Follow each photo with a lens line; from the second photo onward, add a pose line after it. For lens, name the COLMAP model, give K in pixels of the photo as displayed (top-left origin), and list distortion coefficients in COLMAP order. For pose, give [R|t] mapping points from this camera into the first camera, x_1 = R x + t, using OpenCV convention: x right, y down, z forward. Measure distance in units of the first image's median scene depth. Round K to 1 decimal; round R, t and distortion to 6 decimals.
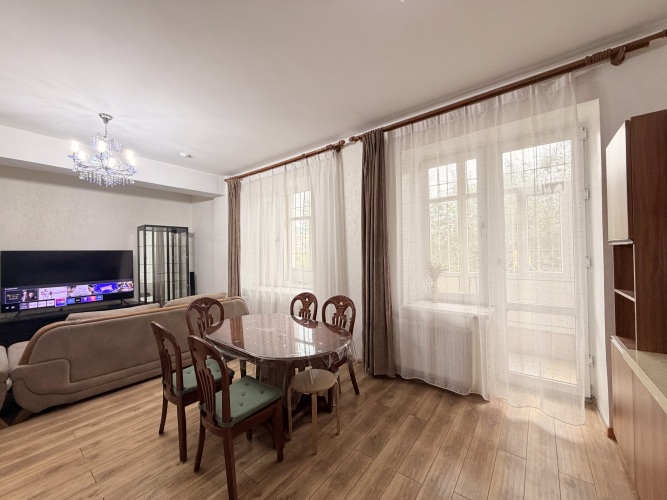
lens RADIAL K [[265.9, 0, 327.5], [0, 265.9, 249.5], [0, 0, 1]] dist [-0.001424, -0.000642]
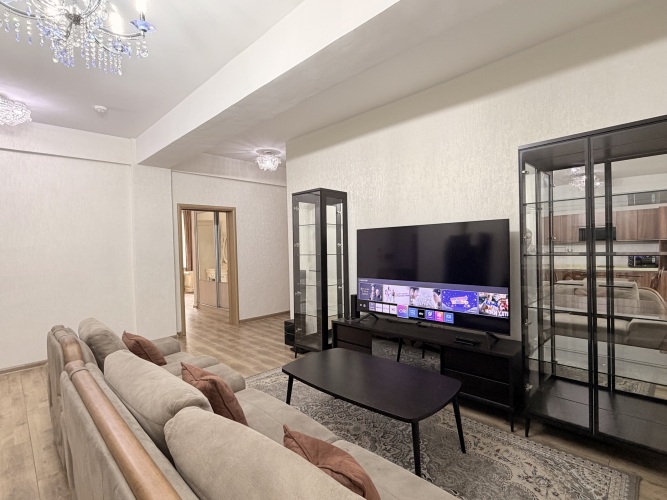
lens RADIAL K [[332.5, 0, 330.1], [0, 332.5, 248.7], [0, 0, 1]] dist [0.000204, 0.000125]
pose [[-0.112984, 0.018021, -0.993433, -0.228305], [0.032725, 0.999361, 0.014407, 0.038291], [0.993058, -0.030882, -0.113501, 0.906714]]
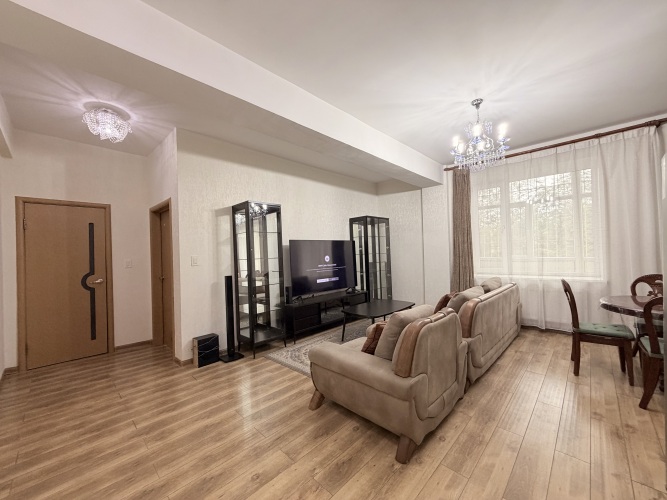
lens RADIAL K [[265.9, 0, 333.9], [0, 265.9, 251.8], [0, 0, 1]] dist [-0.001424, -0.000642]
pose [[0.995696, -0.025043, -0.089228, -0.837054], [0.025548, 0.999663, 0.004519, 0.045609], [0.089085, -0.006780, 0.996001, -0.064411]]
